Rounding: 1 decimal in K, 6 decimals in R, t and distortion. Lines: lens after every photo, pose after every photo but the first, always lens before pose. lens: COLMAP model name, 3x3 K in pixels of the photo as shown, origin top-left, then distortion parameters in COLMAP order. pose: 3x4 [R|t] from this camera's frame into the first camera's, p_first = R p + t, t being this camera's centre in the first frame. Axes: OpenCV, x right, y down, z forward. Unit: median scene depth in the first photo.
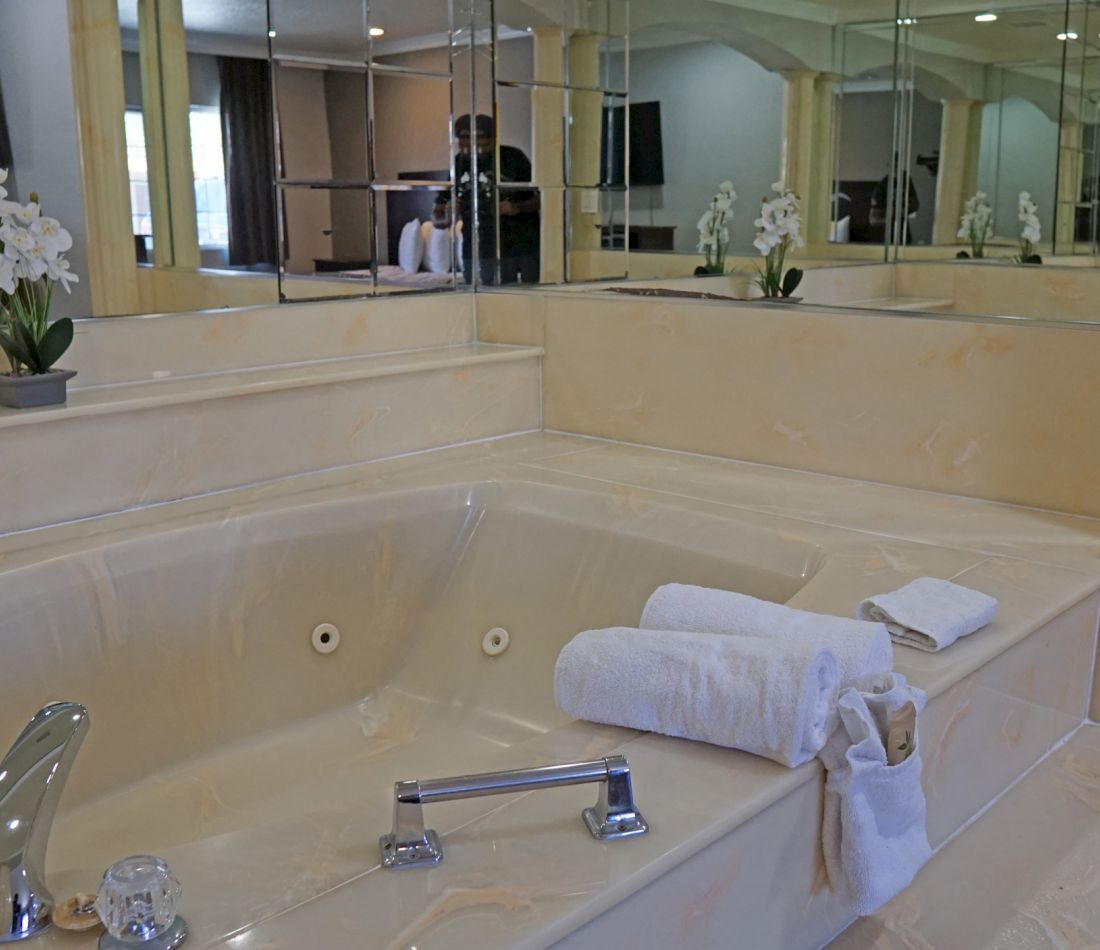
lens RADIAL K [[1181.0, 0, 550.0], [0, 1181.0, 475.0], [0, 0, 1]] dist [-0.097587, 0.038968]
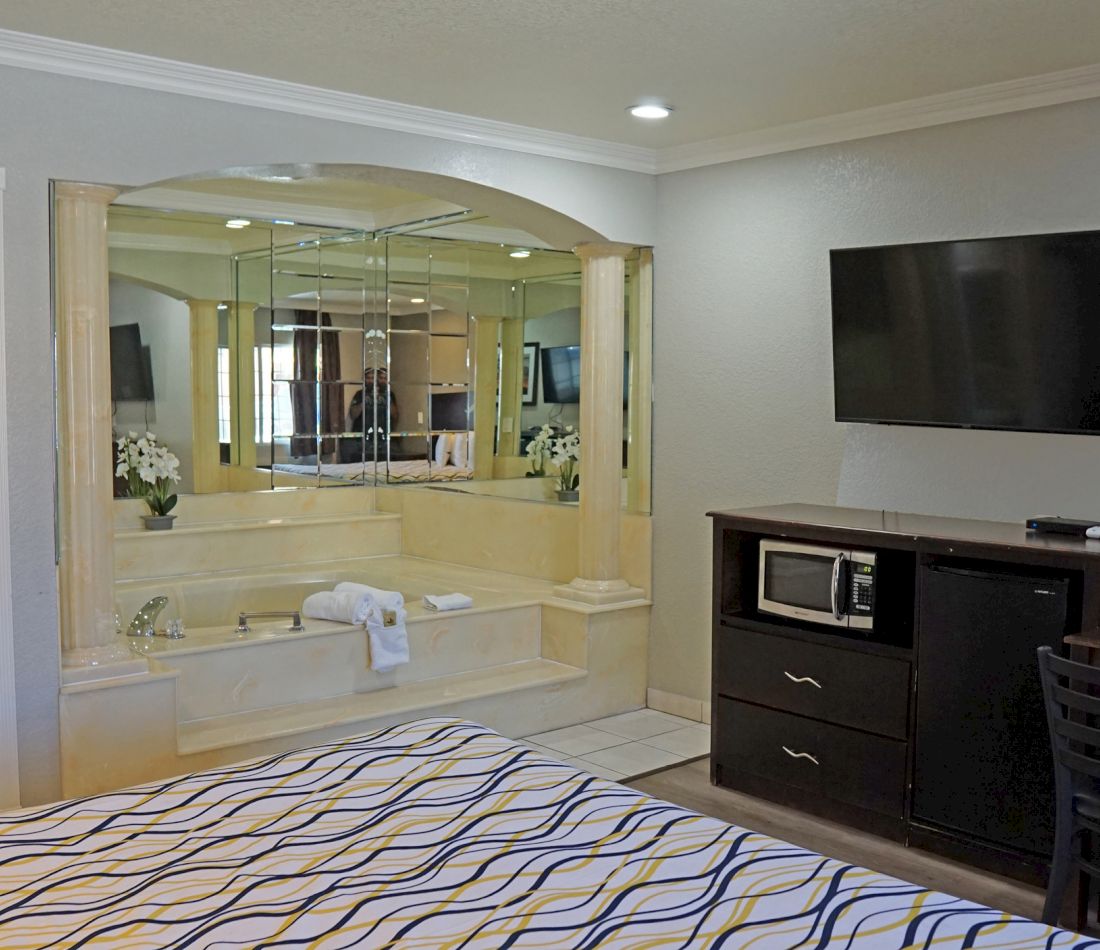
lens RADIAL K [[1181.0, 0, 550.0], [0, 1181.0, 475.0], [0, 0, 1]] dist [-0.097587, 0.038968]
pose [[0.995659, 0.020961, -0.090688, 0.434412], [-0.034333, 0.988314, -0.148515, 0.119864], [0.086515, 0.150984, 0.984743, -0.999571]]
